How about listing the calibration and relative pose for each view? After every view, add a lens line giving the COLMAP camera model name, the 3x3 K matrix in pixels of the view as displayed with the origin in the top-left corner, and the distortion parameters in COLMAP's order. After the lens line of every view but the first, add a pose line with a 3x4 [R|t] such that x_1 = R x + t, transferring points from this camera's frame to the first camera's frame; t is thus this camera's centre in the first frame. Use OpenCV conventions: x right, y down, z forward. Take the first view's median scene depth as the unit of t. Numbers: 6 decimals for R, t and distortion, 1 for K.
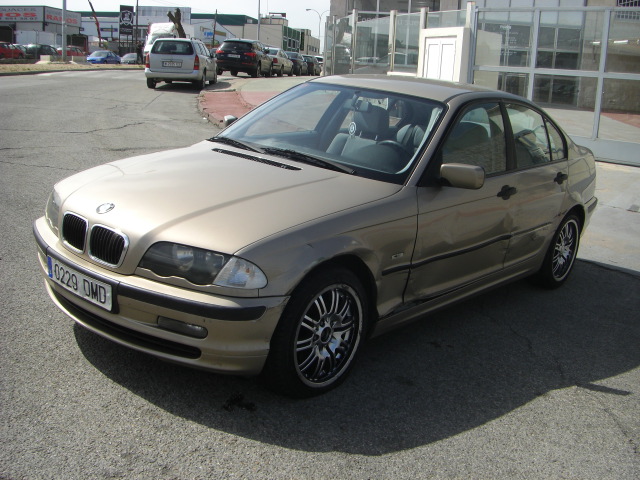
lens RADIAL K [[716.0, 0, 319.4], [0, 716.0, 240.0], [0, 0, 1]] dist [-0.137981, 0.000000]
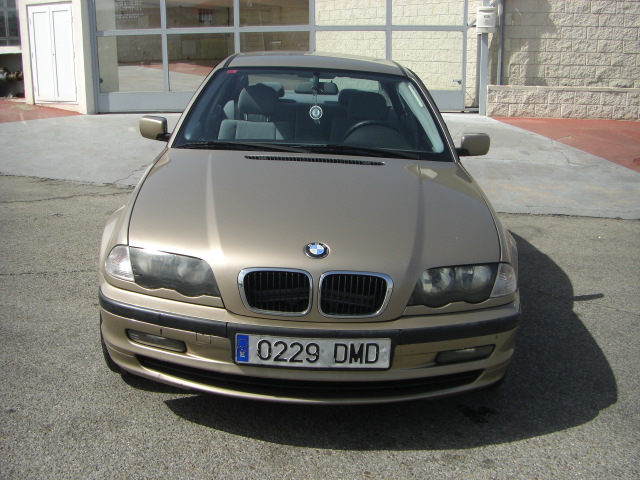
lens RADIAL K [[716.0, 0, 318.2], [0, 716.0, 243.1], [0, 0, 1]] dist [-0.137981, 0.000000]
pose [[0.754641, -0.238551, 0.611236, -0.805962], [0.197168, 0.970958, 0.135517, -0.165774], [-0.625813, 0.018250, 0.779760, 0.382100]]
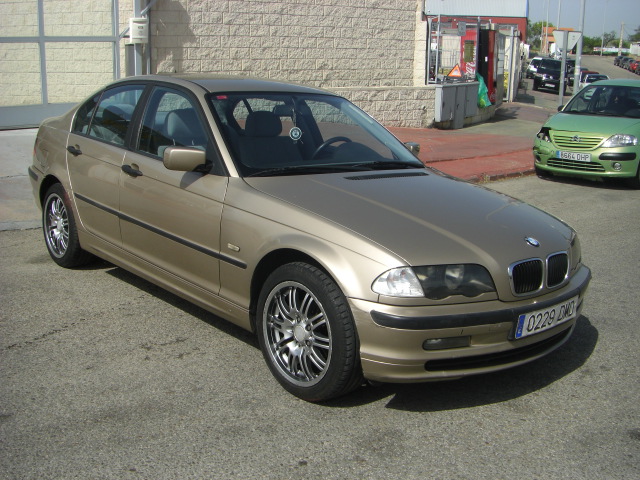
lens RADIAL K [[716.0, 0, 317.6], [0, 716.0, 237.9], [0, 0, 1]] dist [-0.137981, 0.000000]
pose [[0.146939, -0.311354, 0.938865, -1.351215], [0.213648, 0.936753, 0.277216, -0.415127], [-0.965797, 0.159853, 0.204165, 1.115401]]
